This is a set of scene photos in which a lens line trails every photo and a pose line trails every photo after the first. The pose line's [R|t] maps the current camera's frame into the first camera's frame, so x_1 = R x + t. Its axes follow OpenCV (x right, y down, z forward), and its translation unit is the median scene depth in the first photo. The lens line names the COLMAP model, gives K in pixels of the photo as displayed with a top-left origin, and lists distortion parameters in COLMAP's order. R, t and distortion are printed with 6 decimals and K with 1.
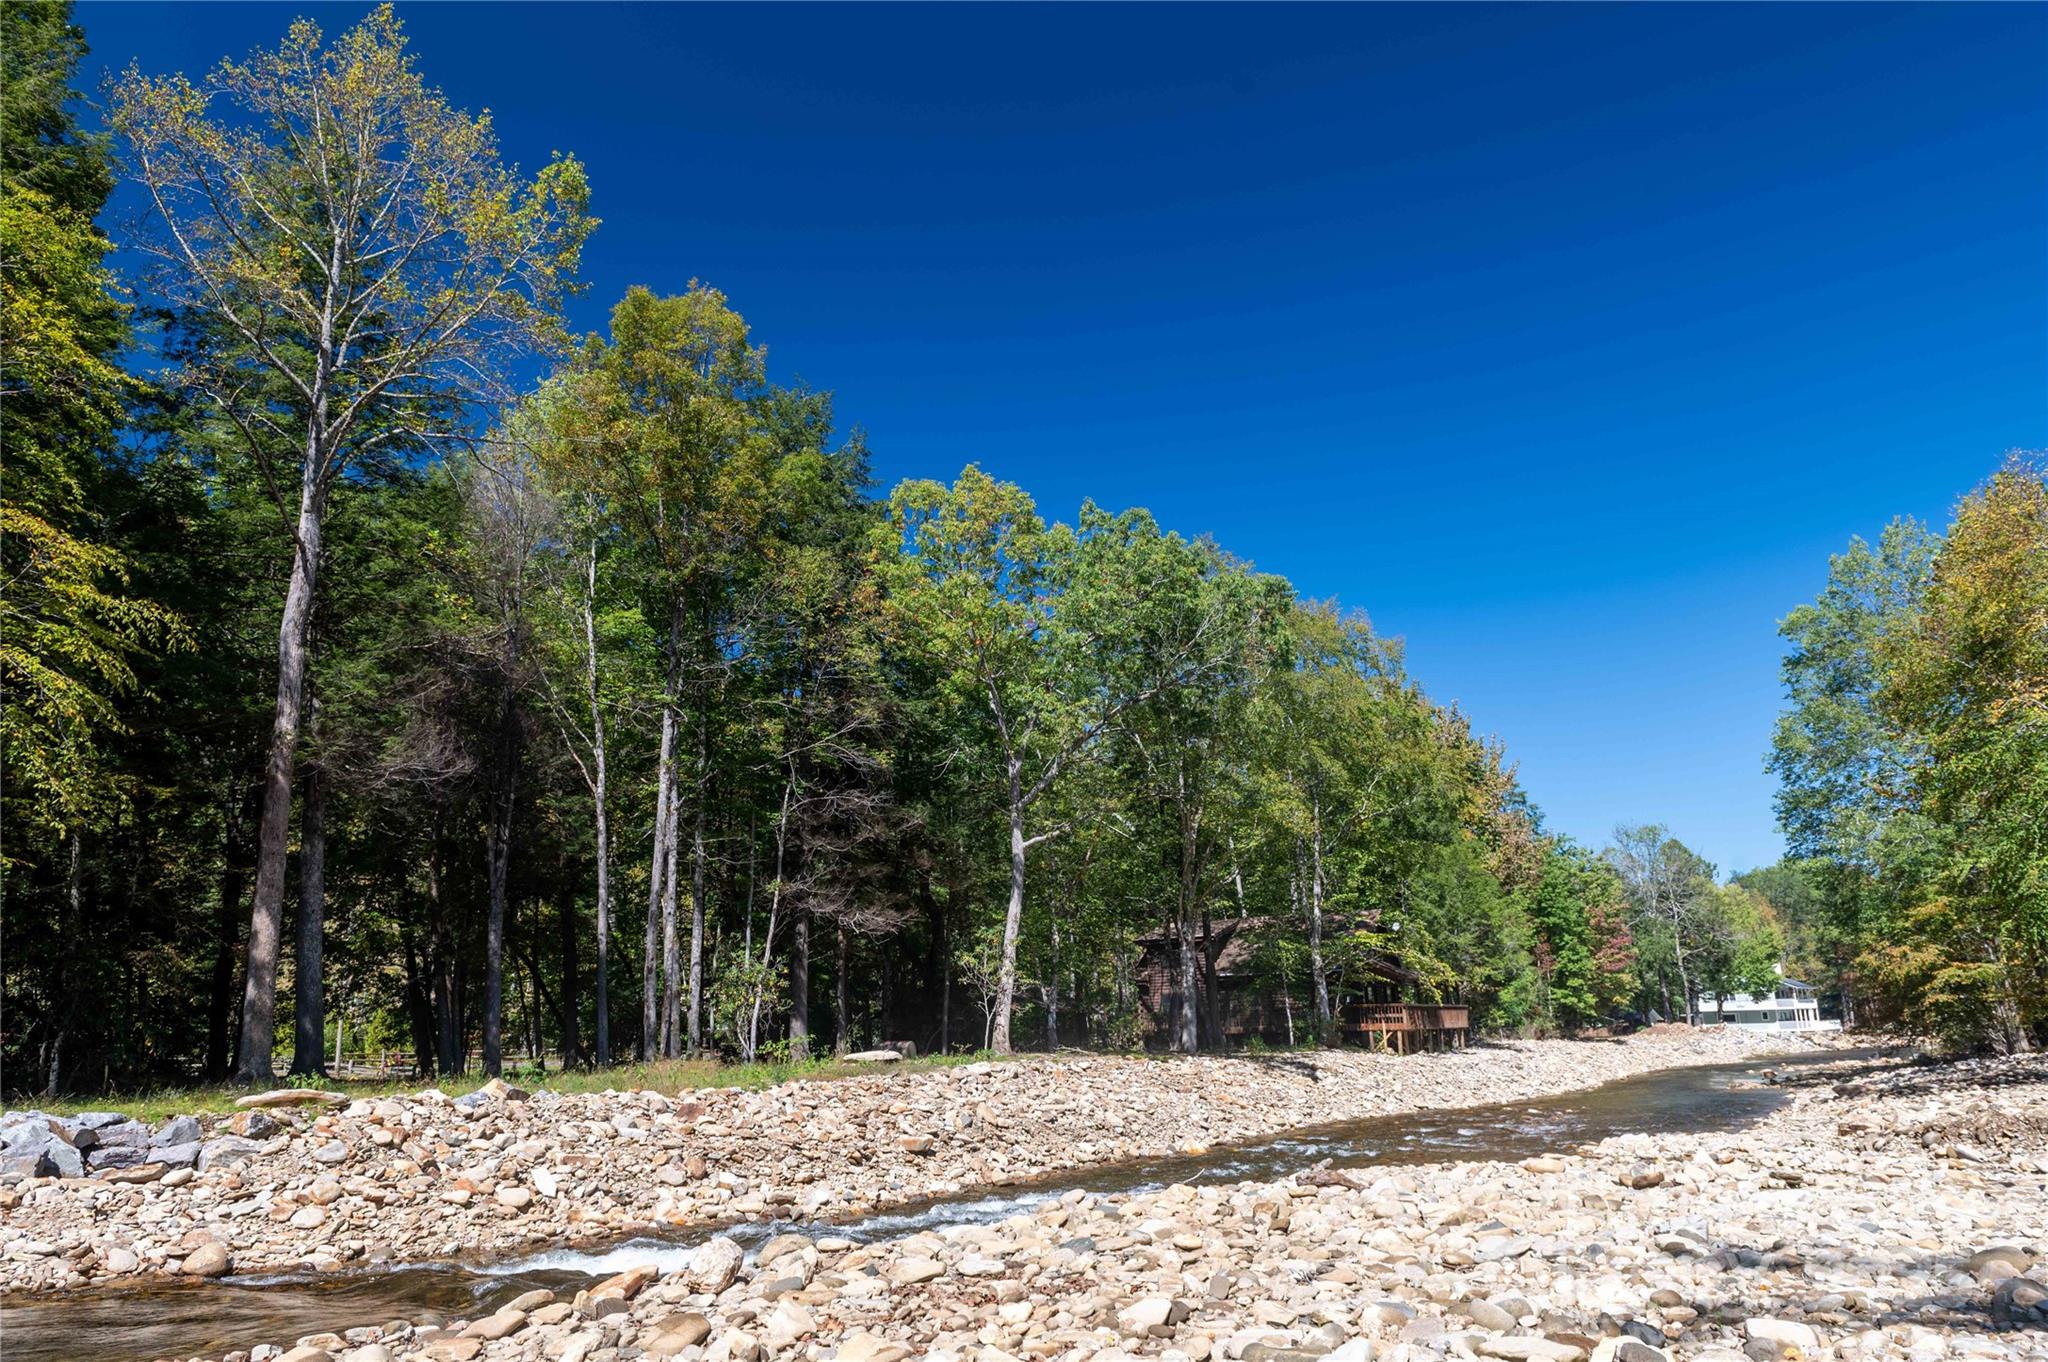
lens RADIAL K [[1380.7, 0, 1027.2], [0, 1380.7, 677.7], [0, 0, 1]] dist [0.005103, -0.008847]
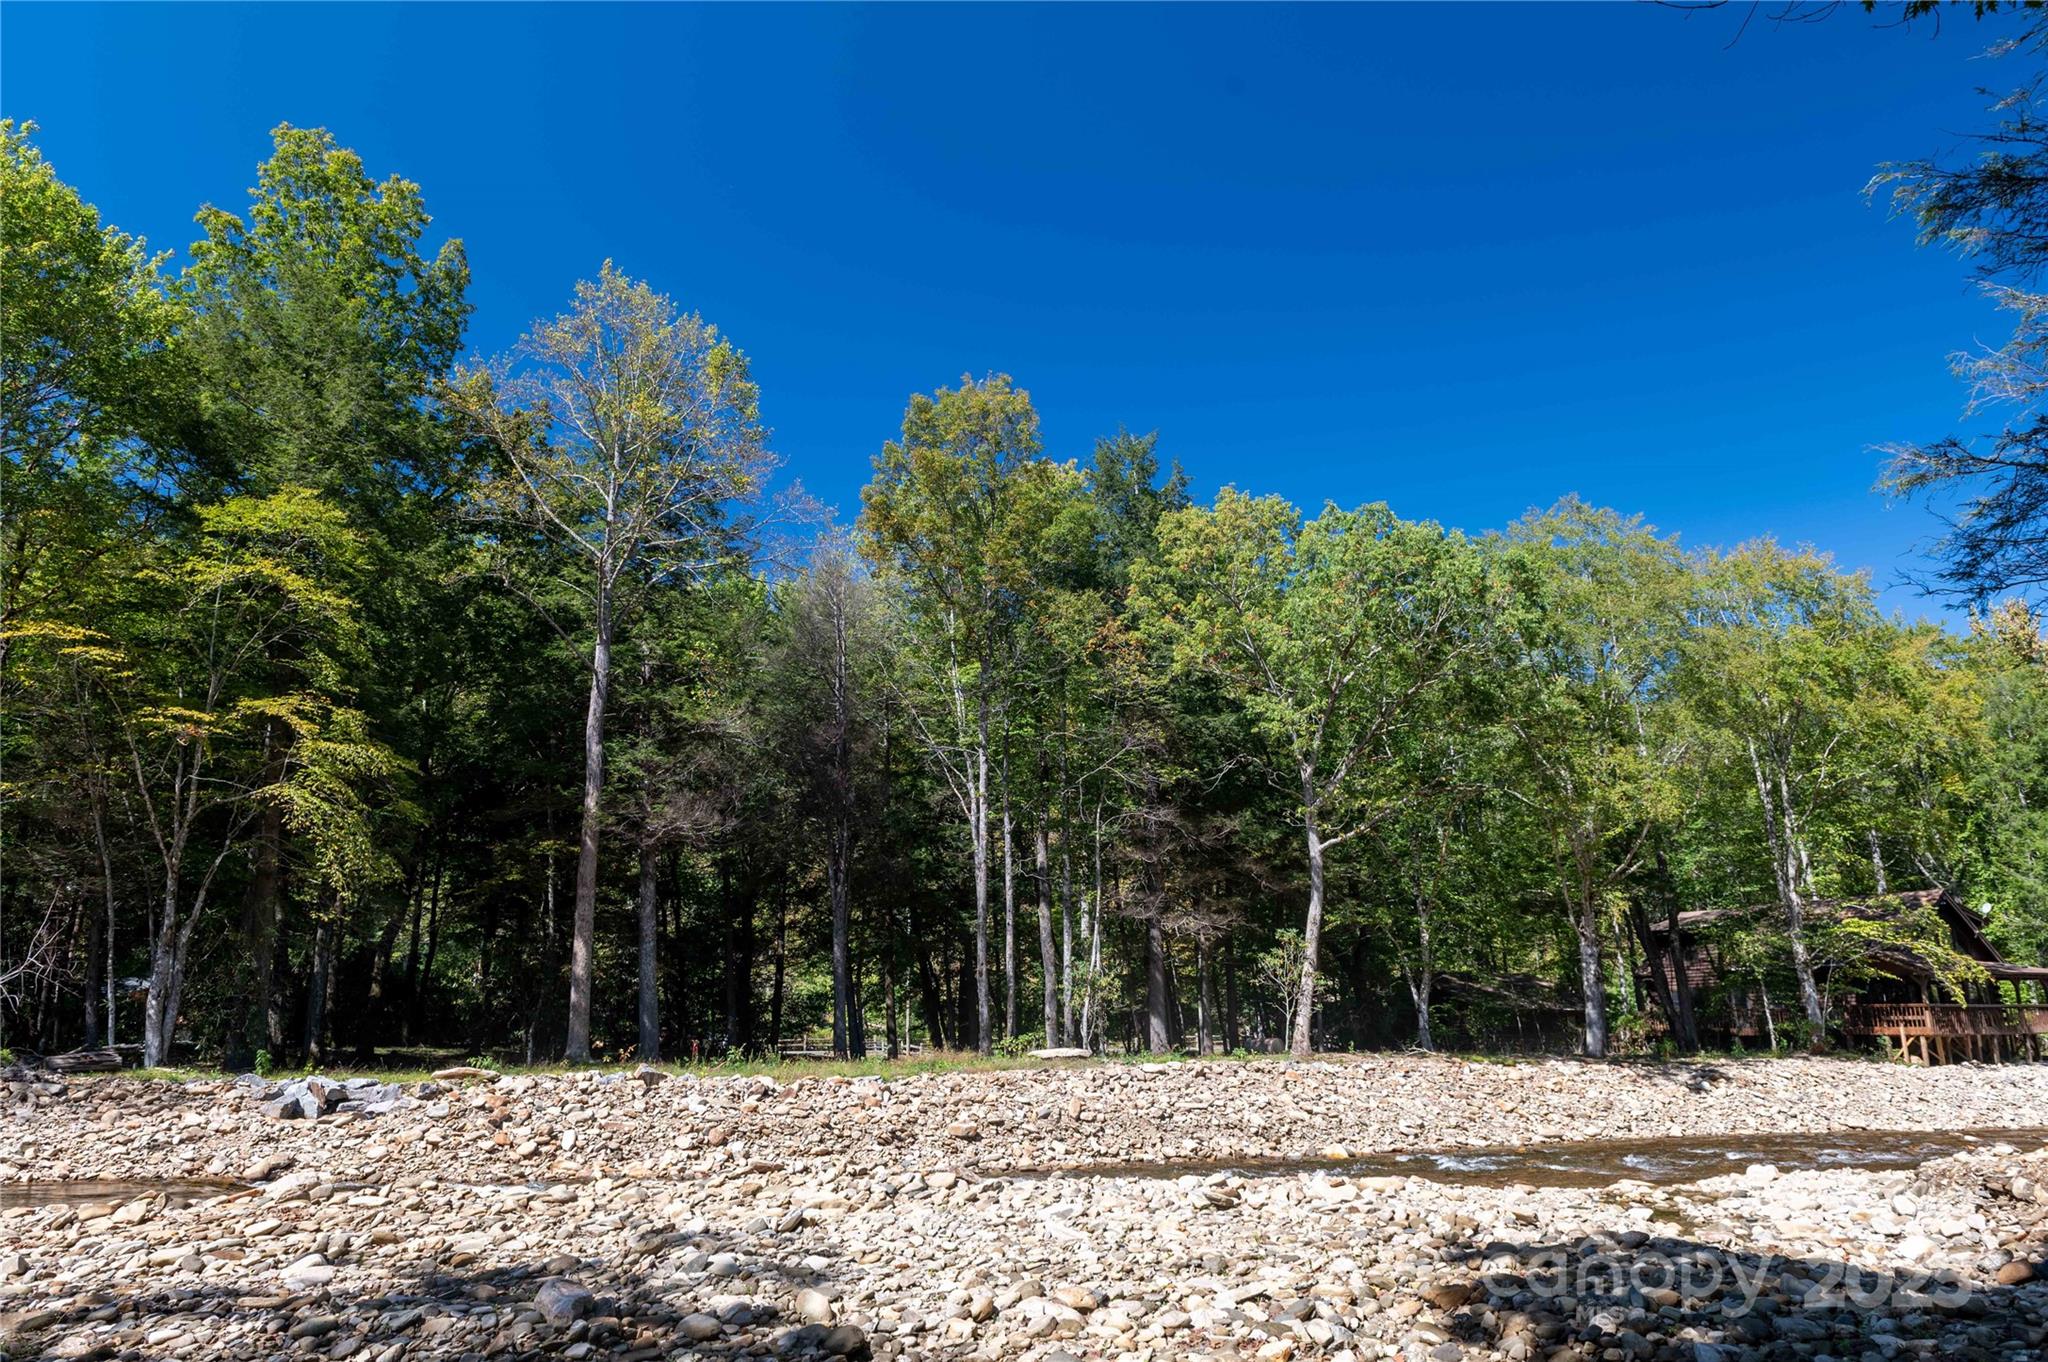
lens RADIAL K [[1380.7, 0, 1039.8], [0, 1380.7, 684.6], [0, 0, 1]] dist [0.005103, -0.008847]
pose [[0.857804, -0.108745, -0.502341, 0.349482], [0.115721, 0.993130, -0.017382, -0.004358], [0.500780, -0.043221, 0.864495, 0.025048]]
